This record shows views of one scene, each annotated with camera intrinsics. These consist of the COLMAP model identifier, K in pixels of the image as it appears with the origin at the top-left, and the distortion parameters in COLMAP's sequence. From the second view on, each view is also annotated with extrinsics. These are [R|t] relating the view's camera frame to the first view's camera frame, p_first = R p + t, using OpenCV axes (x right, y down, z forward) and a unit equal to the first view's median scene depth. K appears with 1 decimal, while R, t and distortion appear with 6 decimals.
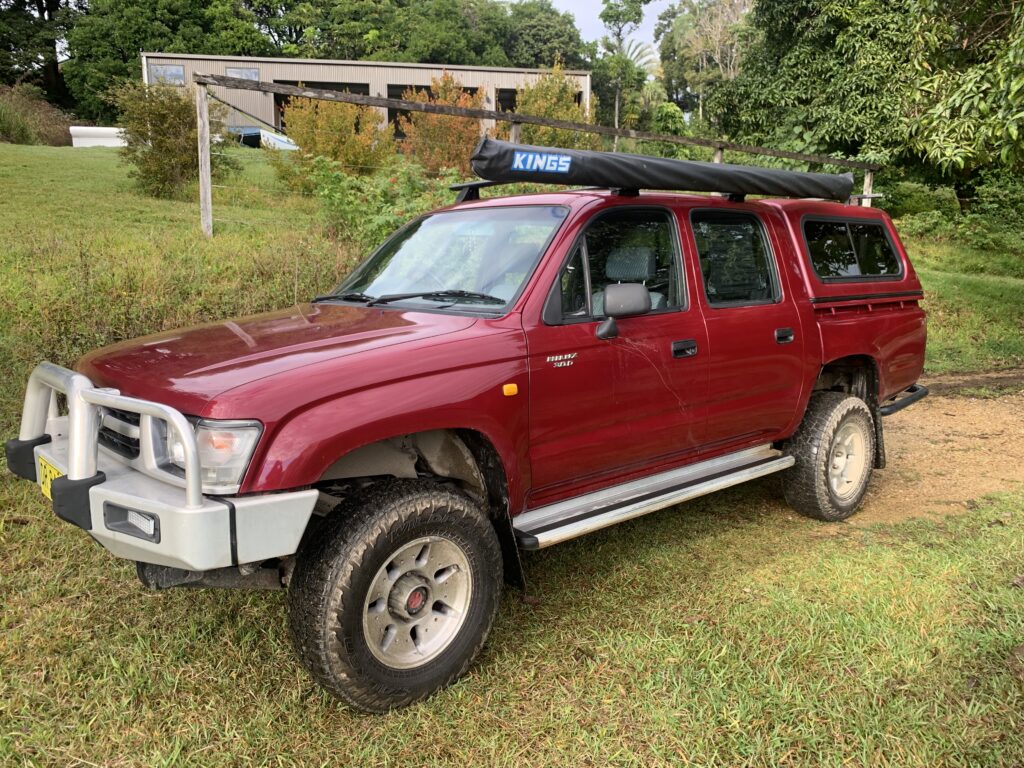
lens RADIAL K [[824.8, 0, 463.0], [0, 824.8, 382.9], [0, 0, 1]] dist [0.009120, -0.007659]
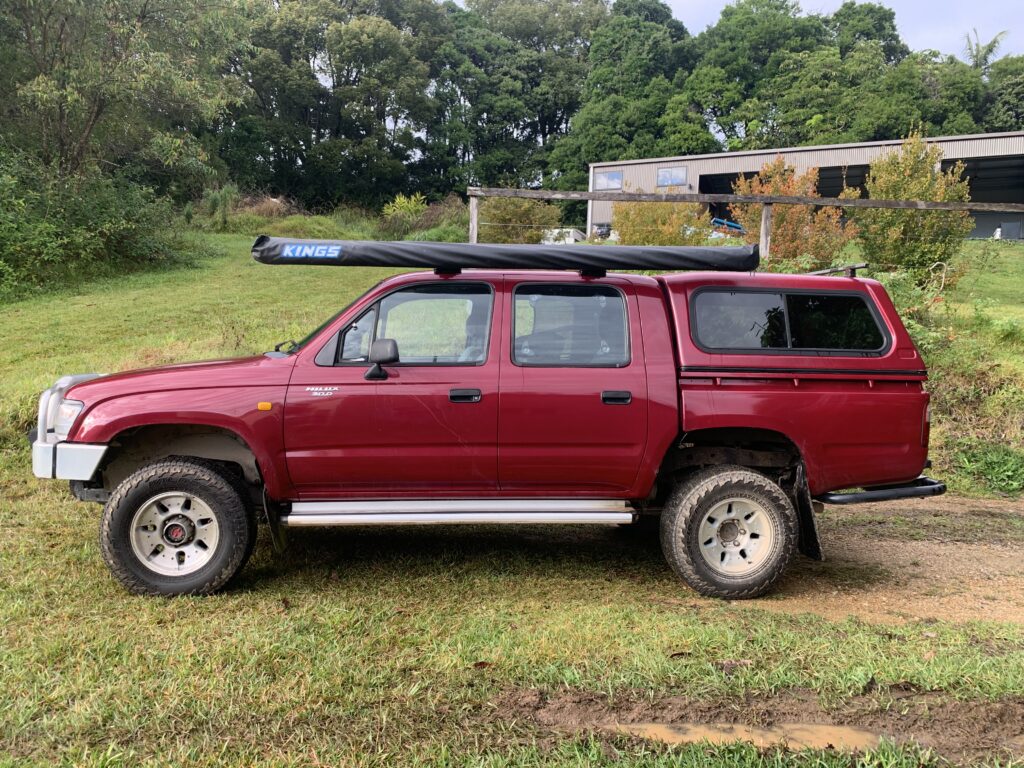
lens RADIAL K [[824.8, 0, 463.0], [0, 824.8, 382.9], [0, 0, 1]] dist [0.009120, -0.007659]
pose [[0.802155, 0.051458, -0.594894, 0.157242], [-0.113768, 0.991200, -0.067667, 0.003509], [0.586177, 0.121960, 0.800951, 0.004880]]
